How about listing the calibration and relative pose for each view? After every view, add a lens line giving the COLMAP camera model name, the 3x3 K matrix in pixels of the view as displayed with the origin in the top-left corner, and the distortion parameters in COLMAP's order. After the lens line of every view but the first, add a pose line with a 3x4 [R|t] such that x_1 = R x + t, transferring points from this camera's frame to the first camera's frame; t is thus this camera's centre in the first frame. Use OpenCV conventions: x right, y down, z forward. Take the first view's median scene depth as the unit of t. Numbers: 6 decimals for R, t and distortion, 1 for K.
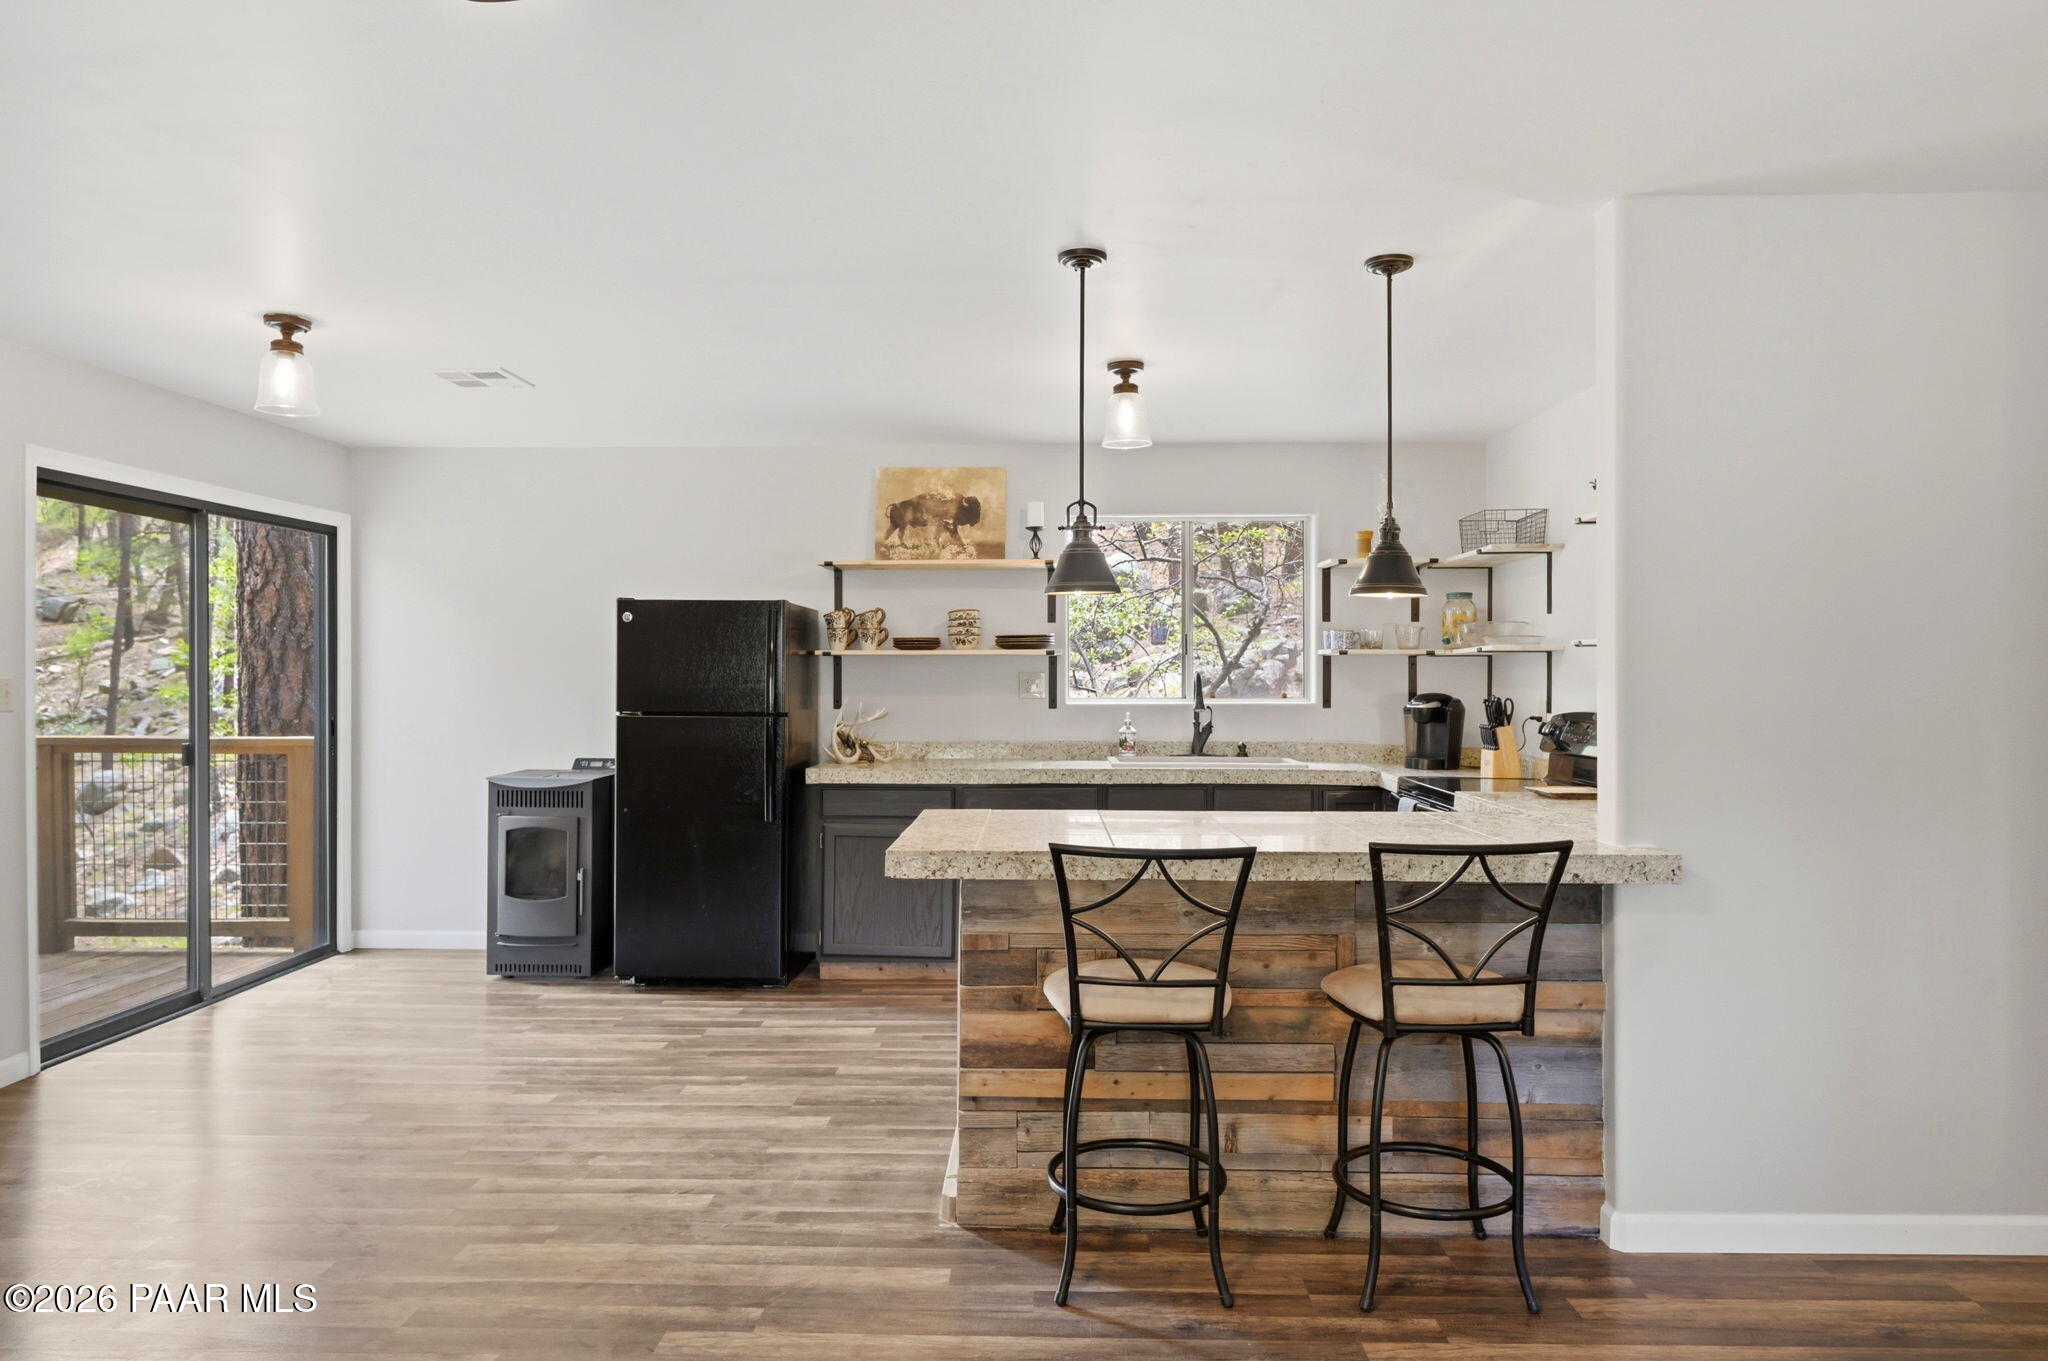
lens RADIAL K [[1284.0, 0, 1017.9], [0, 1284.0, 686.7], [0, 0, 1]] dist [0.001444, 0.003265]
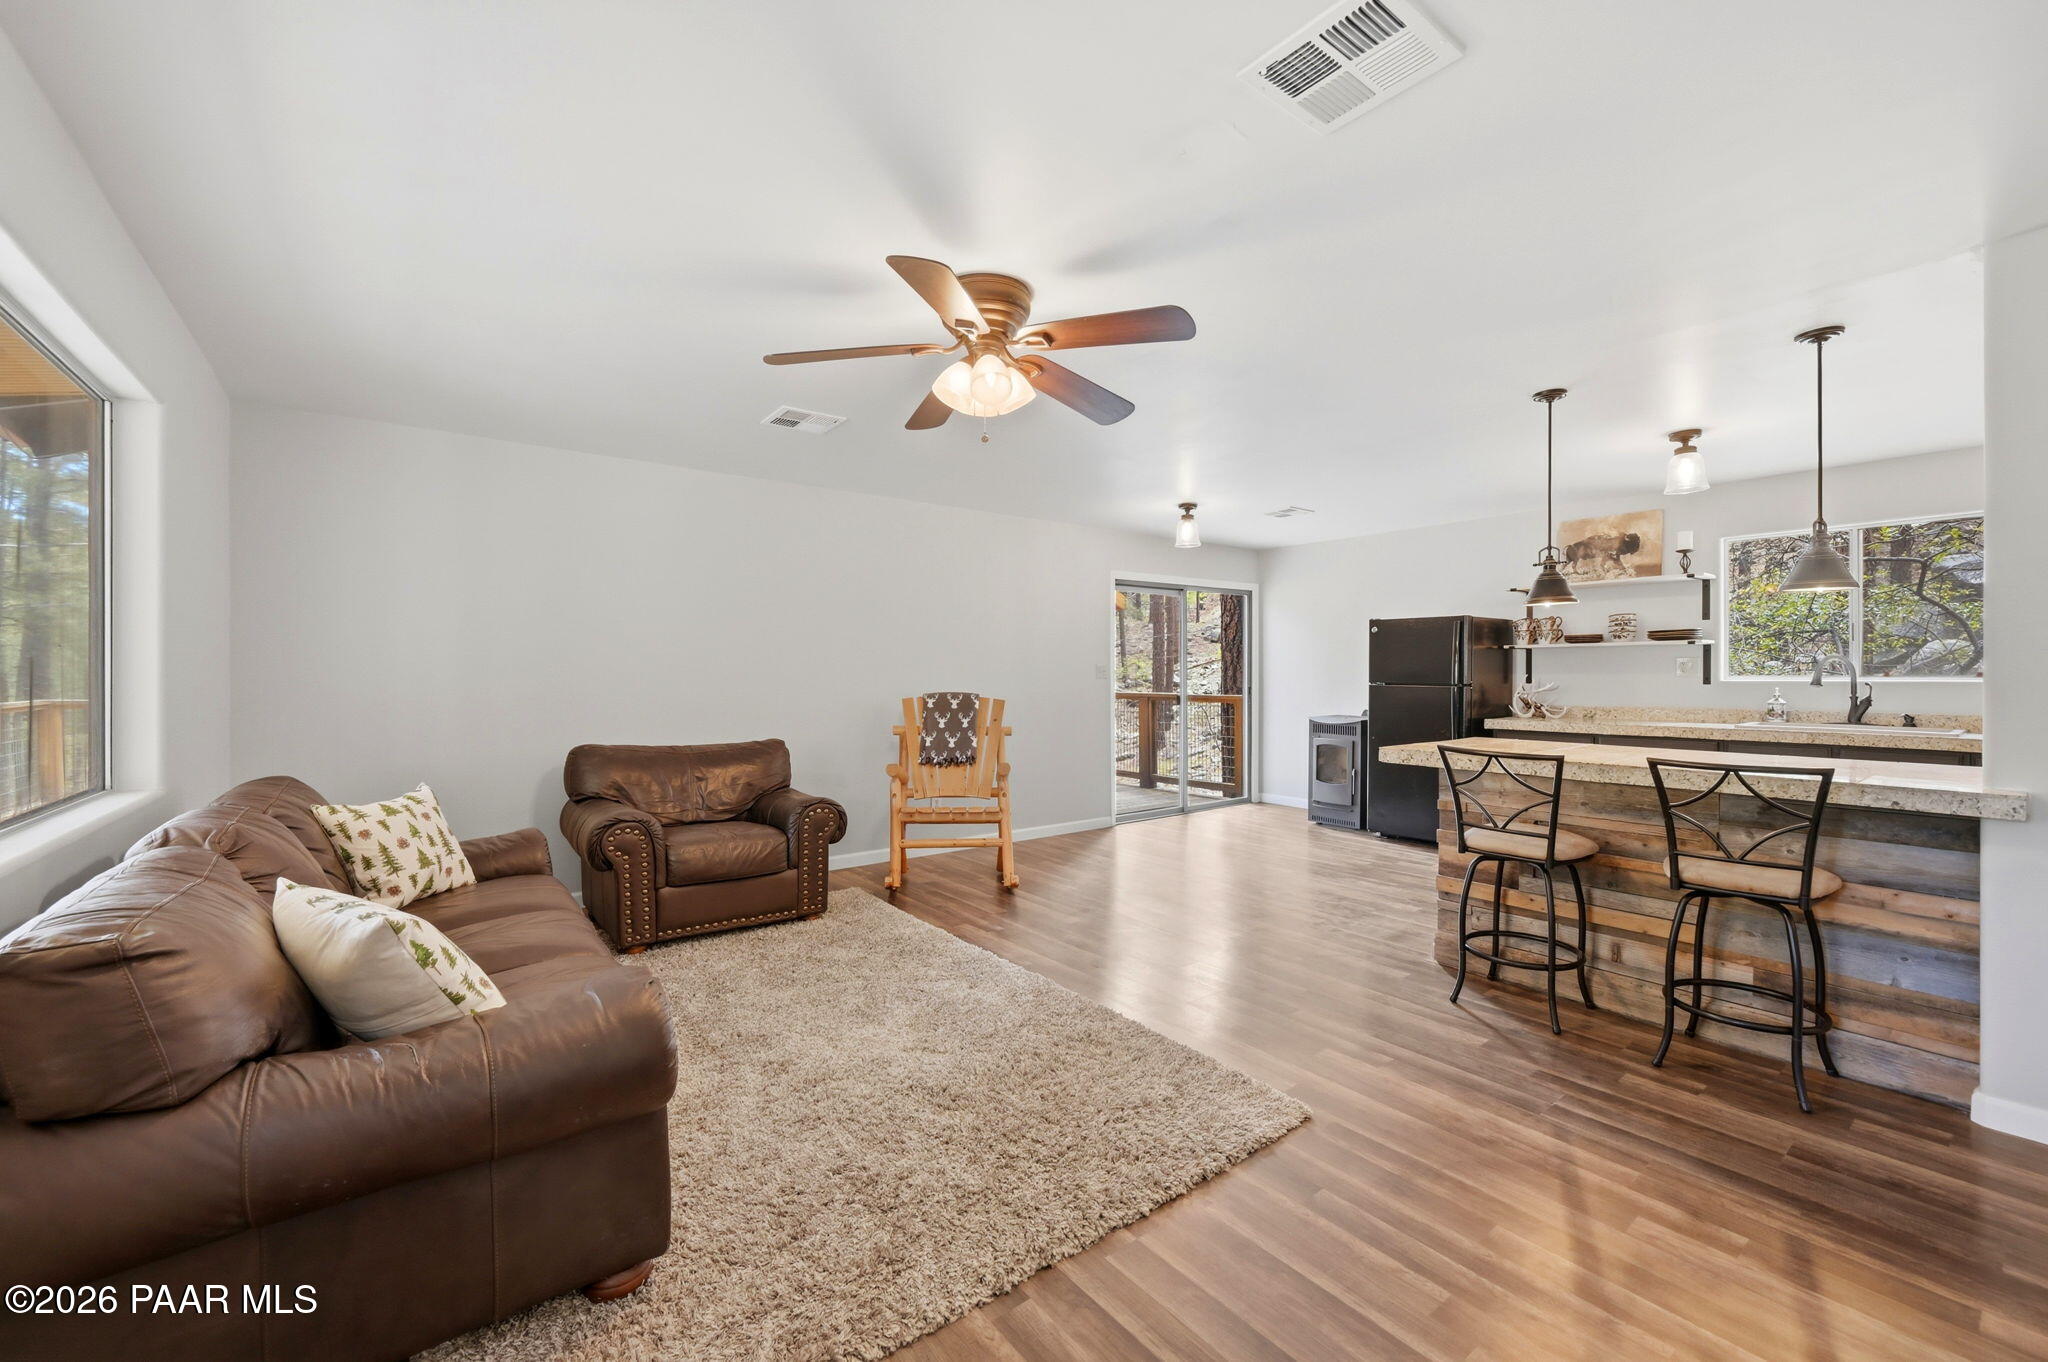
lens RADIAL K [[815.8, 0, 1015.1], [0, 815.8, 679.7], [0, 0, 1]] dist [-0.008064, 0.000338]
pose [[0.622466, 0.004560, -0.782633, 0.272970], [-0.002309, 0.999989, 0.003989, 0.012088], [0.782643, -0.000676, 0.622470, -0.097715]]
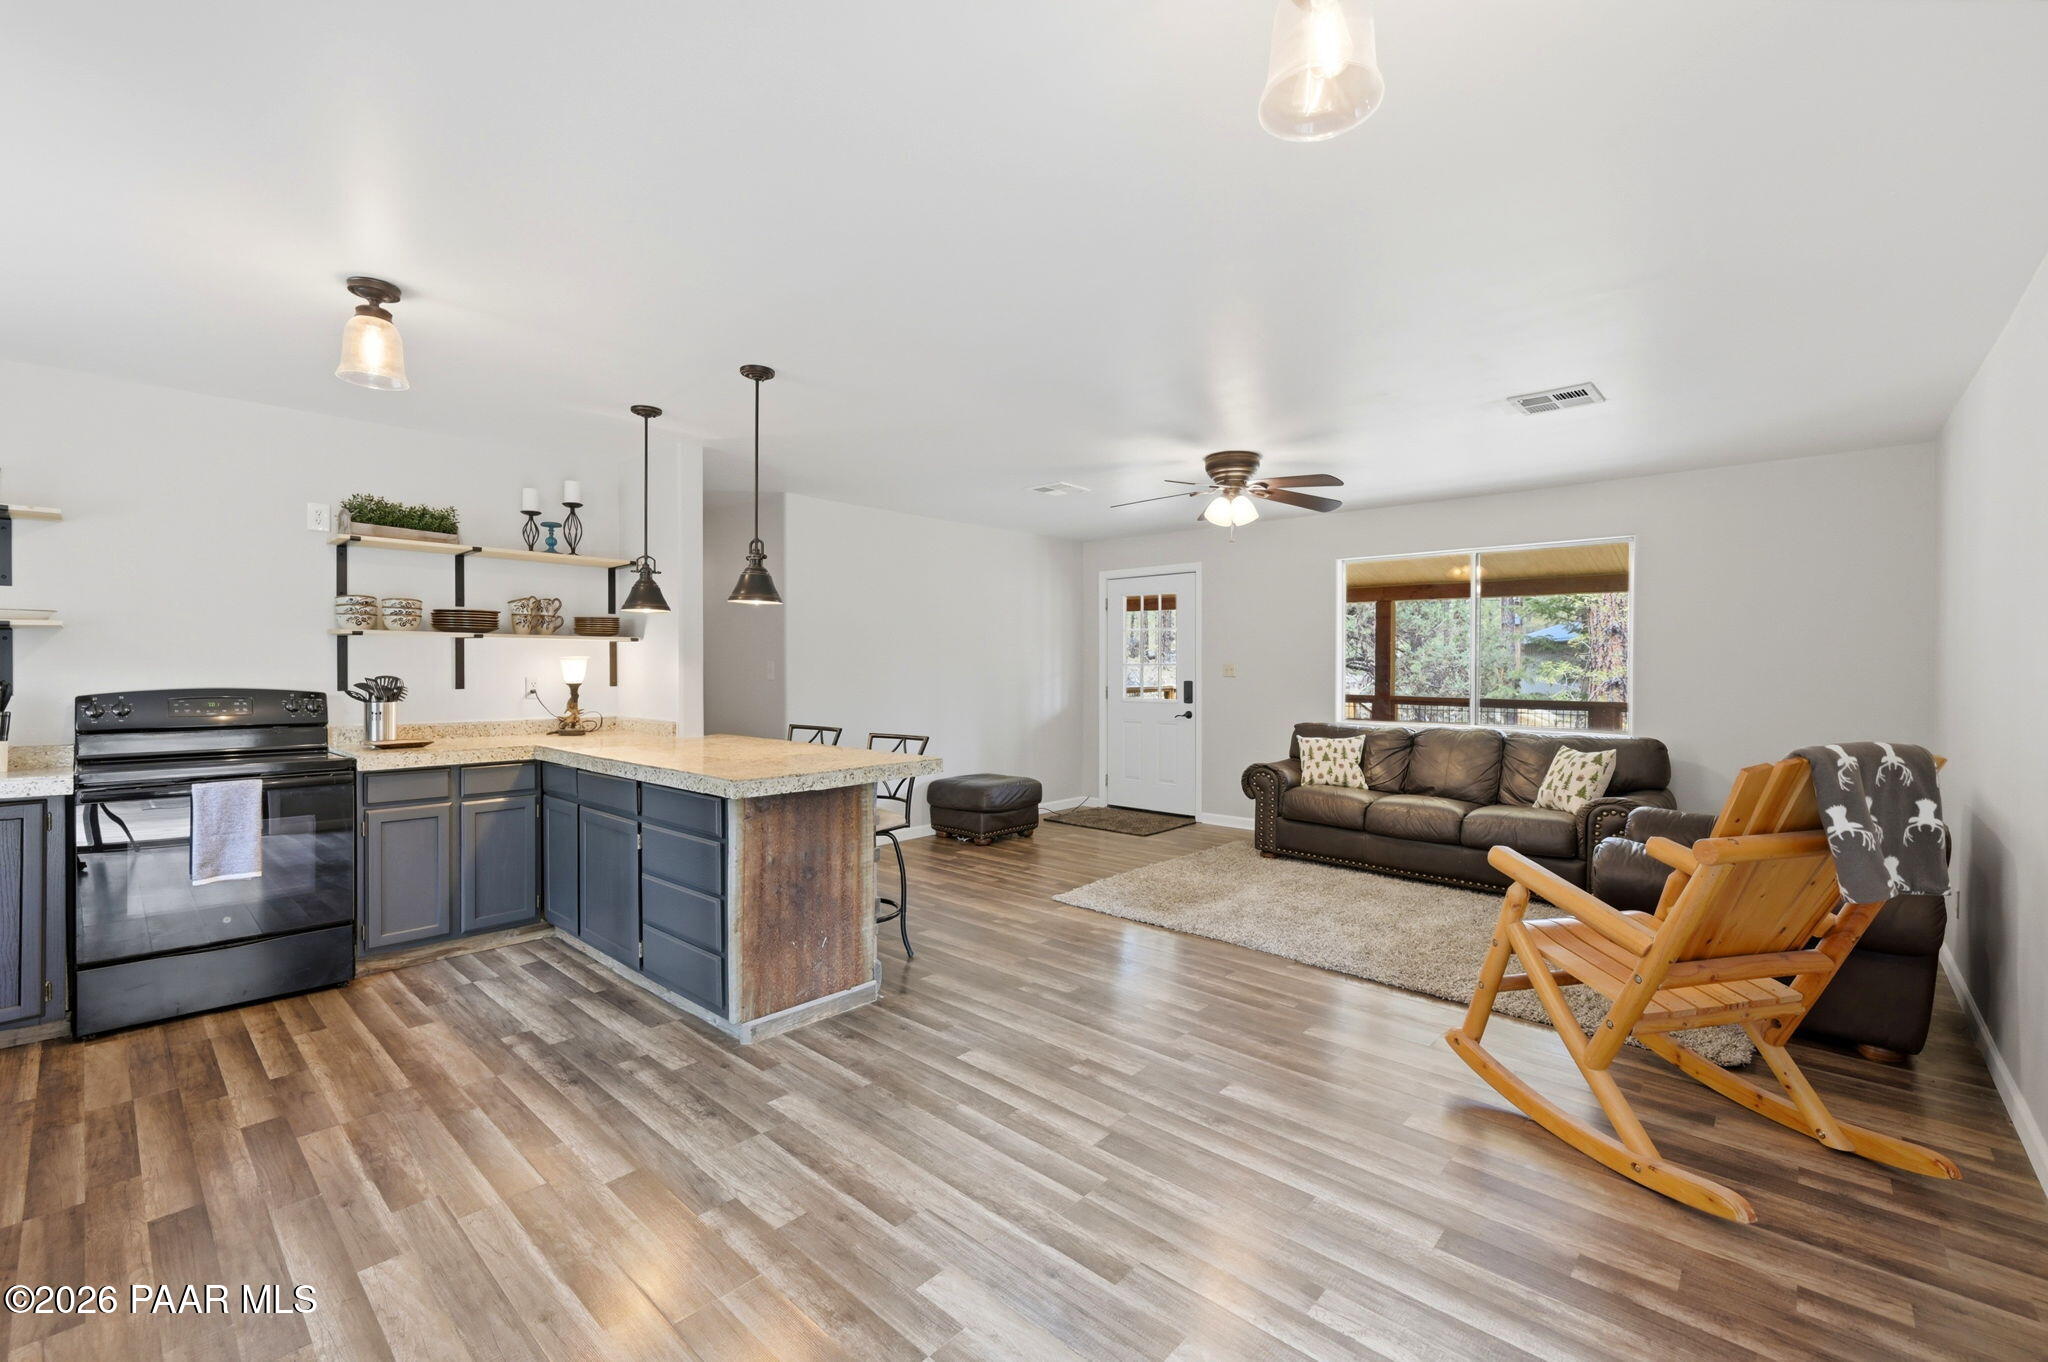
lens RADIAL K [[861.7, 0, 1021.8], [0, 861.7, 674.6], [0, 0, 1]] dist [-0.002512, 0.001080]
pose [[-0.756763, -0.010574, 0.653604, -0.519718], [-0.000935, 0.999886, 0.015093, -0.003643], [-0.653689, 0.010811, -0.756686, 0.982503]]
